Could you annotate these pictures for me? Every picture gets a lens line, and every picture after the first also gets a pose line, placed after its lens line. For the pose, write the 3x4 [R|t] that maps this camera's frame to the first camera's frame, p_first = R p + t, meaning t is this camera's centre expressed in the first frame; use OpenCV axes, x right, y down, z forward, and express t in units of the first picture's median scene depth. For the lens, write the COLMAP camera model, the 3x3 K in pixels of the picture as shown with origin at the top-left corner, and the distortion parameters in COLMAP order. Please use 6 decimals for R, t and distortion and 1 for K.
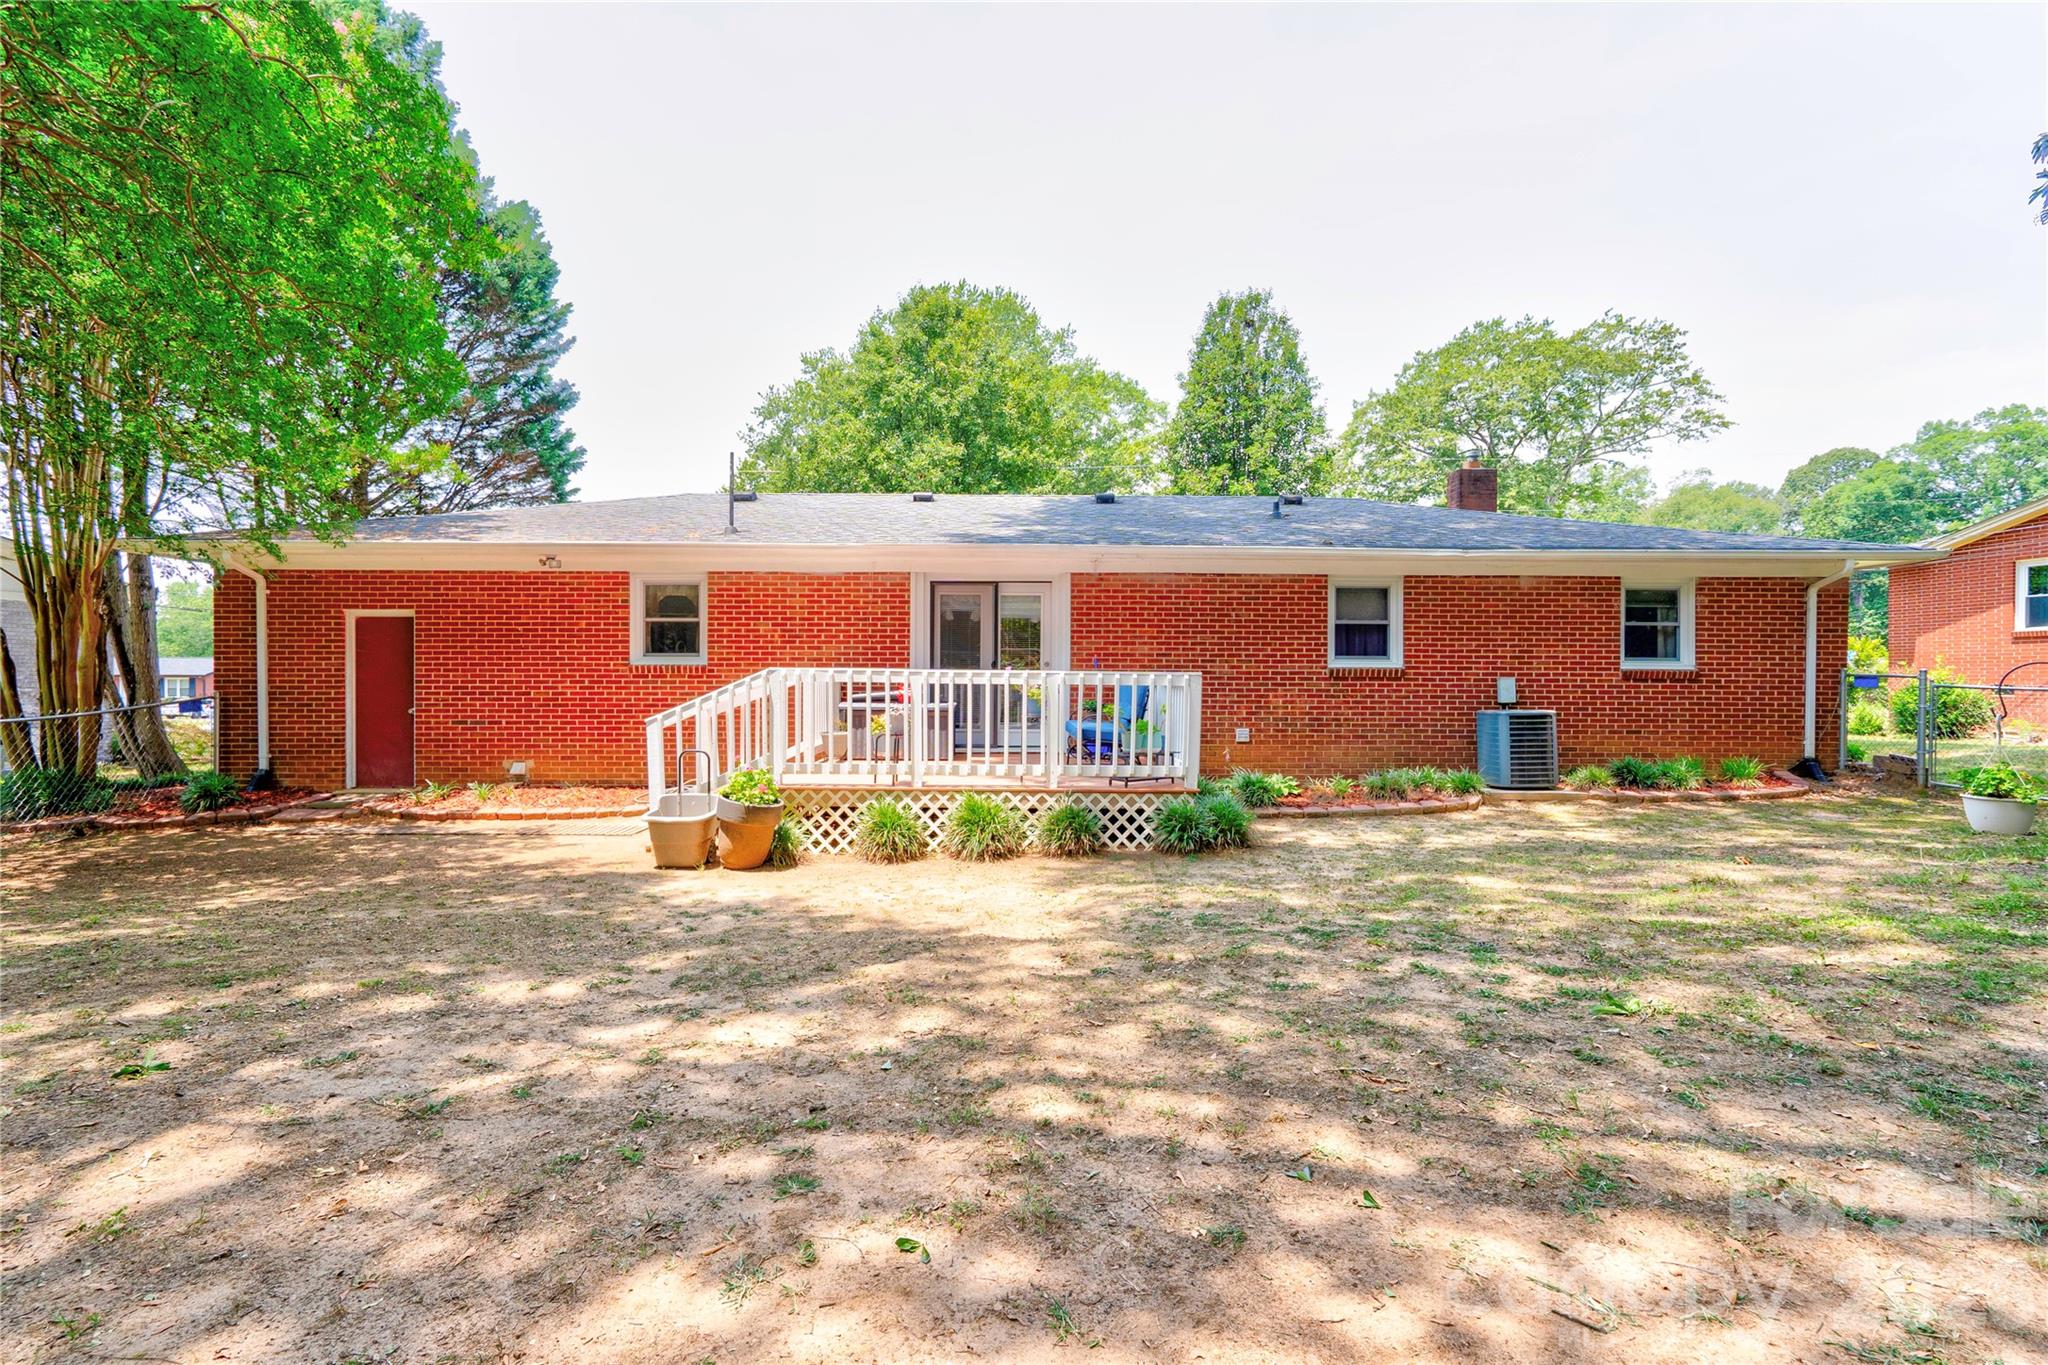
lens RADIAL K [[945.9, 0, 1024.0], [0, 945.9, 682.5], [0, 0, 1]] dist [-0.014457, 0.010071]
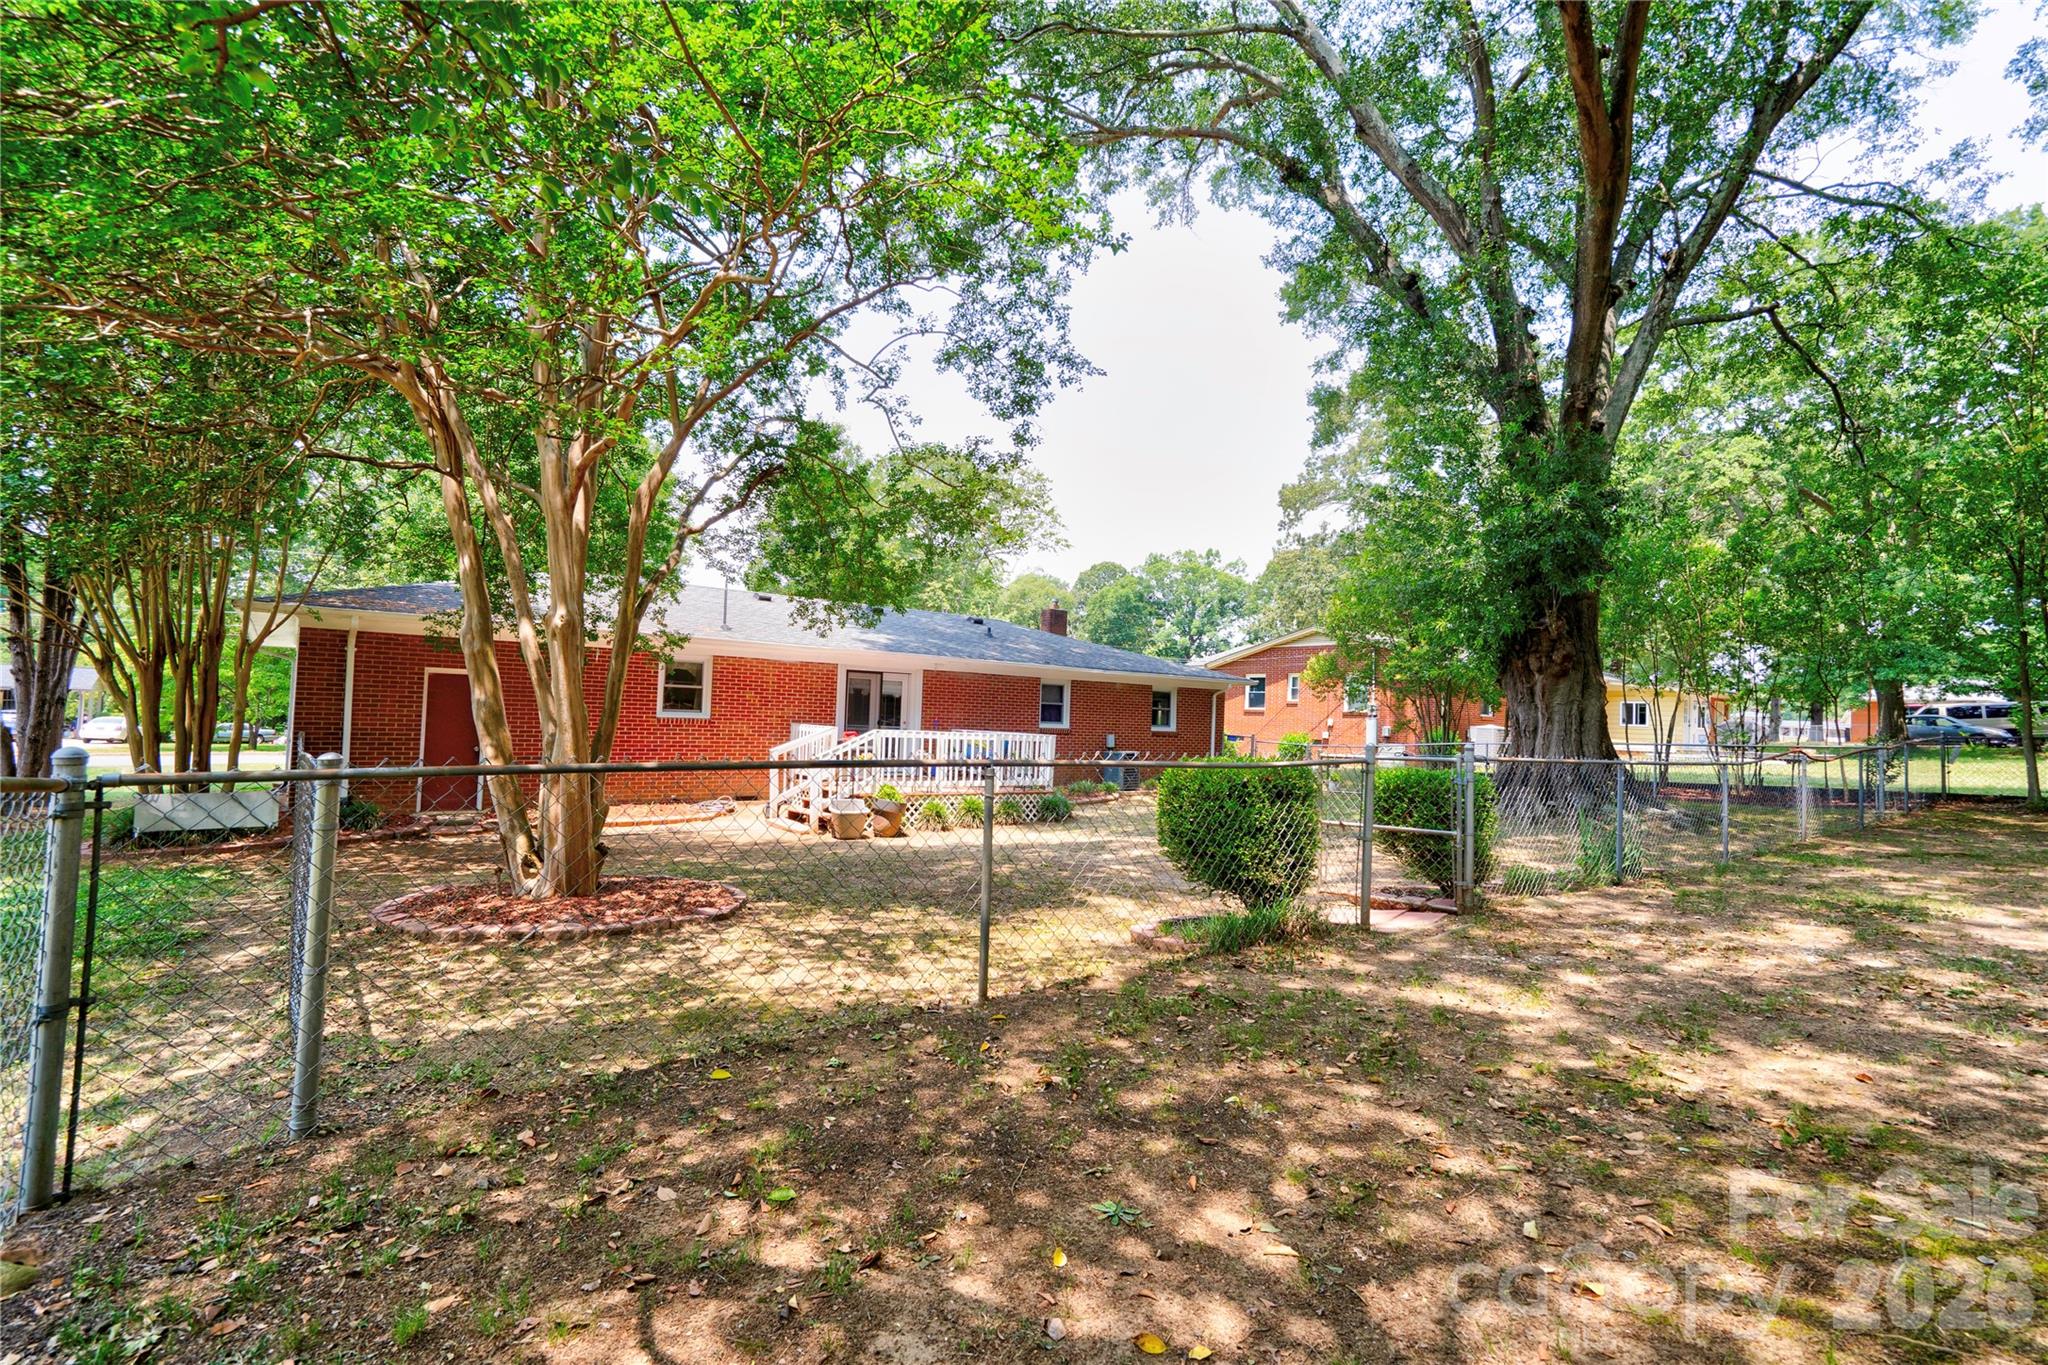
lens RADIAL K [[899.6, 0, 1026.9], [0, 899.6, 691.3], [0, 0, 1]] dist [0.011806, -0.000450]
pose [[0.796454, 0.042741, 0.603187, -0.763894], [-0.030228, 0.999066, -0.030879, -0.031485], [-0.603943, 0.006361, 0.797002, -0.399068]]
